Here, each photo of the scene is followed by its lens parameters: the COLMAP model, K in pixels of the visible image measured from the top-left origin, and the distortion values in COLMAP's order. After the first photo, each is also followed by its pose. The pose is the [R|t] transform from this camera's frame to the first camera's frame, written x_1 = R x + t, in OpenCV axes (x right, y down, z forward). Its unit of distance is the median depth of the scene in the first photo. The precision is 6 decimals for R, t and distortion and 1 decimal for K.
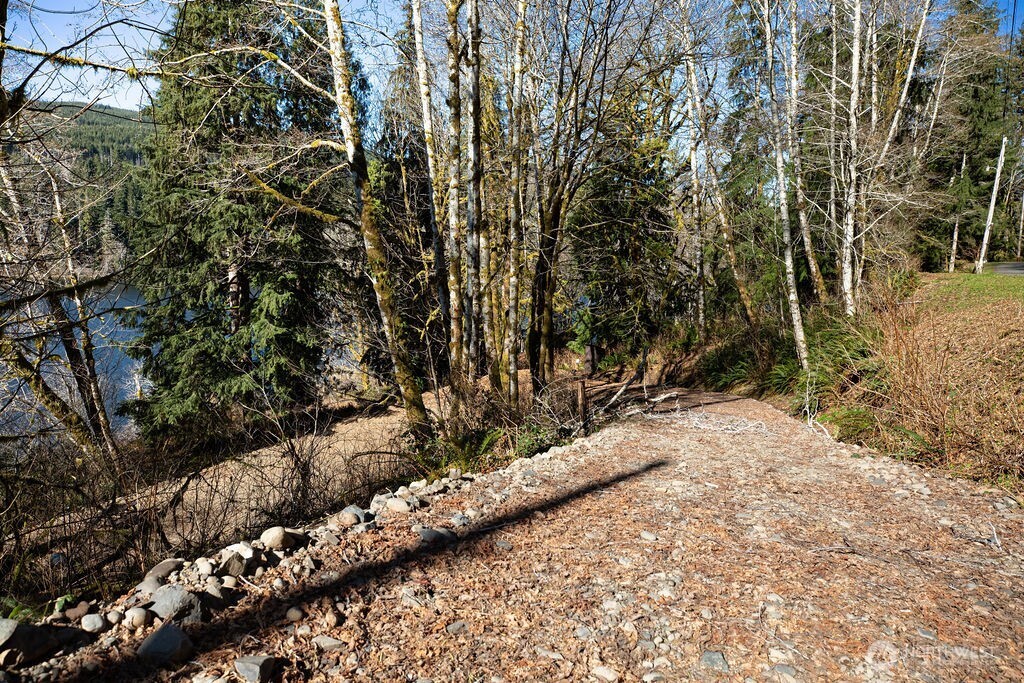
lens RADIAL K [[678.7, 0, 510.9], [0, 678.7, 341.7], [0, 0, 1]] dist [-0.003150, 0.001726]
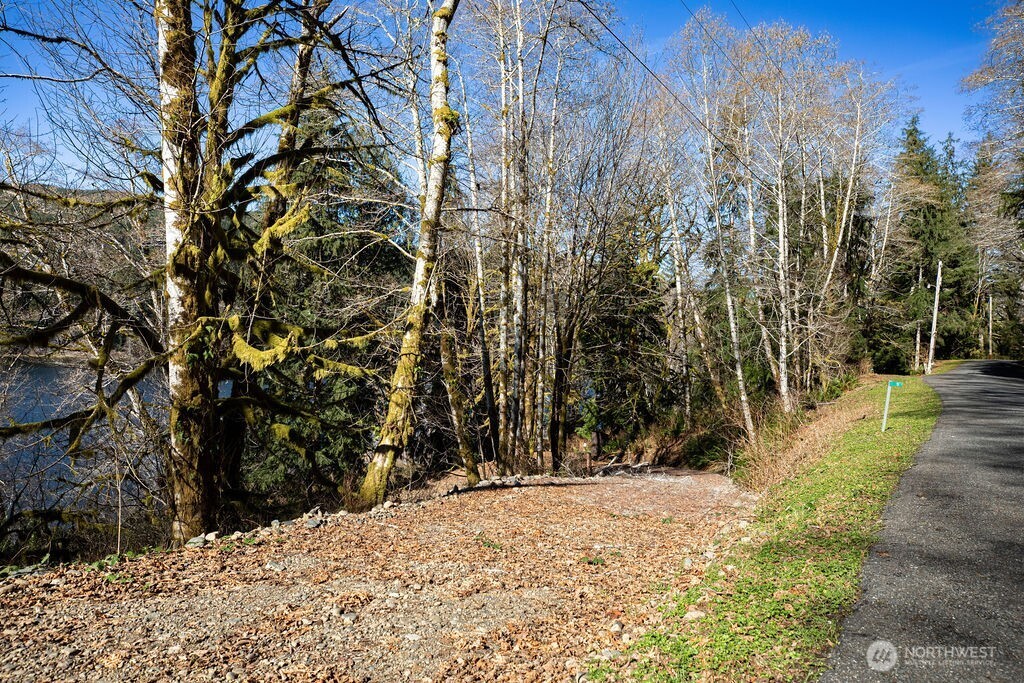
lens RADIAL K [[678.7, 0, 513.7], [0, 678.7, 340.6], [0, 0, 1]] dist [-0.003150, 0.001726]
pose [[0.999902, 0.012396, -0.006435, -0.025003], [-0.013105, 0.992044, -0.125205, -0.002108], [0.004832, 0.125277, 0.992110, -0.235210]]
